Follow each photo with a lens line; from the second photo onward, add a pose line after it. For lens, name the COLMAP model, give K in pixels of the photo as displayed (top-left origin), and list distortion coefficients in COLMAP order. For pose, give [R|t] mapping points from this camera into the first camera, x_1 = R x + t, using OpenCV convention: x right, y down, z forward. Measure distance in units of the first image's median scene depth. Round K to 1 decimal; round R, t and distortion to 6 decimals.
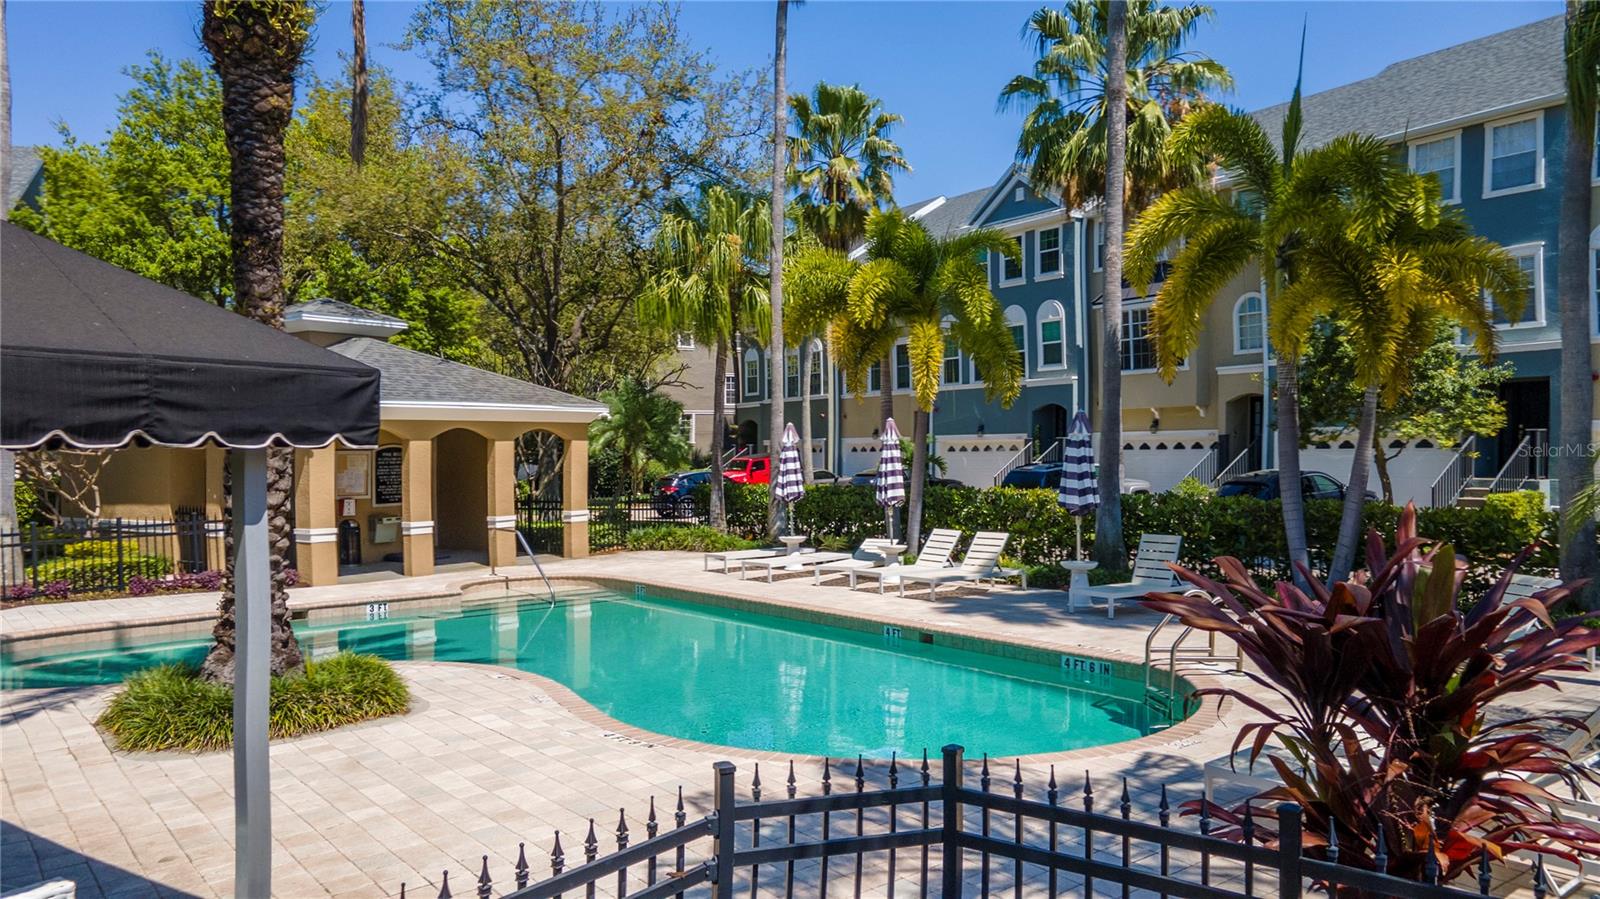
lens RADIAL K [[1076.5, 0, 799.7], [0, 1076.5, 452.5], [0, 0, 1]] dist [-0.000023, -0.000674]
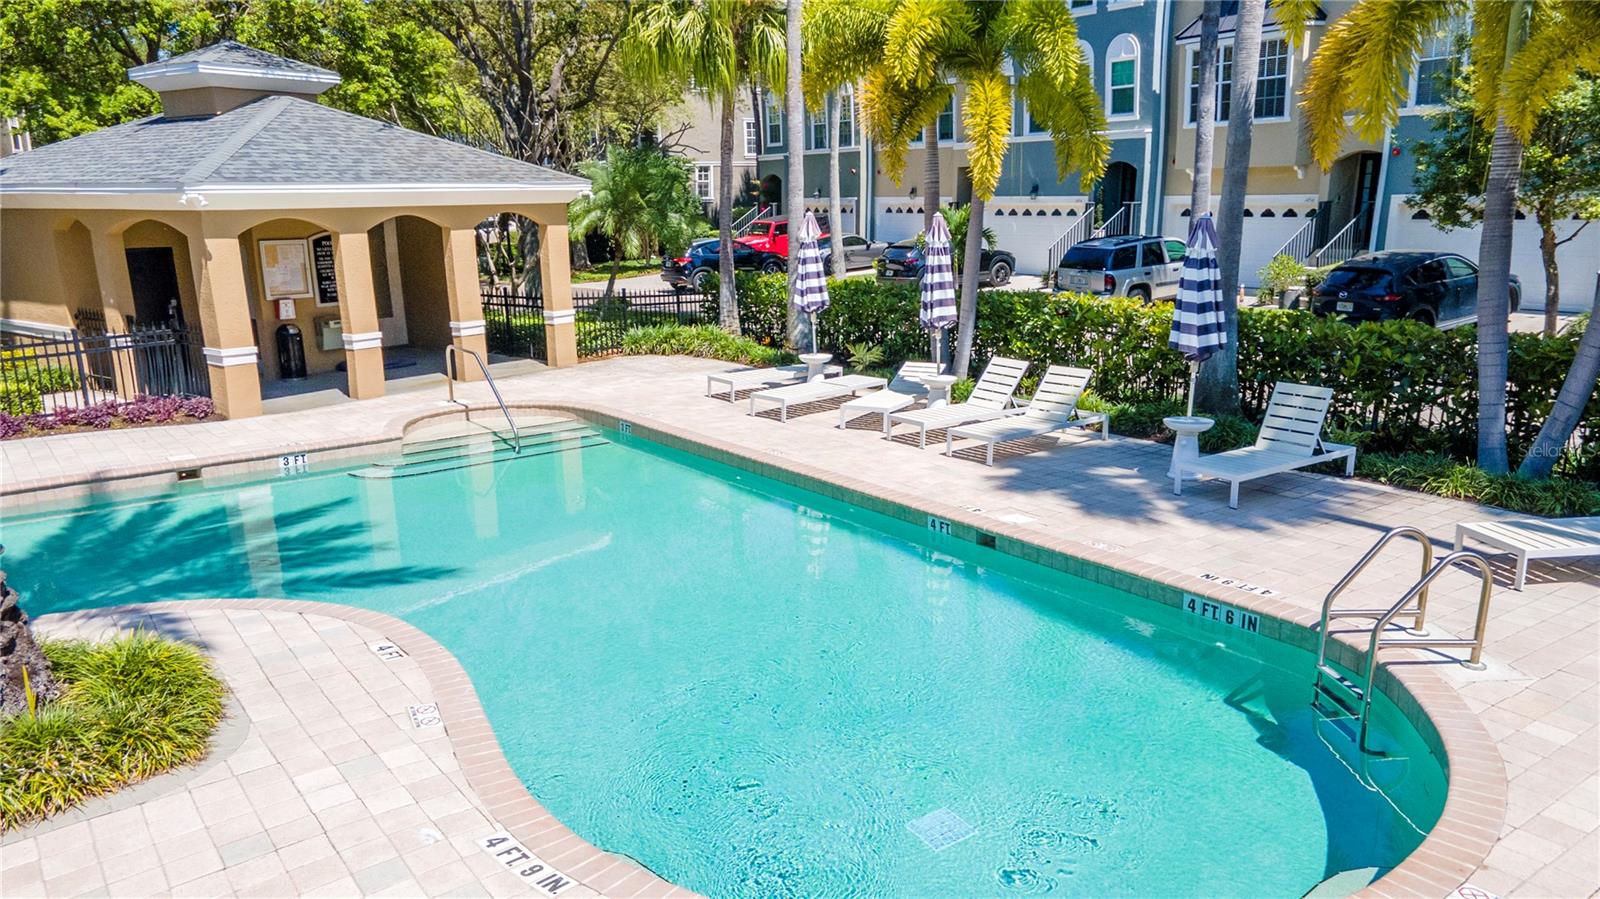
lens RADIAL K [[1104.7, 0, 814.1], [0, 1104.7, 444.6], [0, 0, 1]] dist [-0.005619, 0.059748]
pose [[0.999879, -0.002939, -0.015301, 0.004629], [0.006203, 0.975941, 0.217947, -0.030505], [0.014293, -0.218015, 0.975841, 0.138394]]
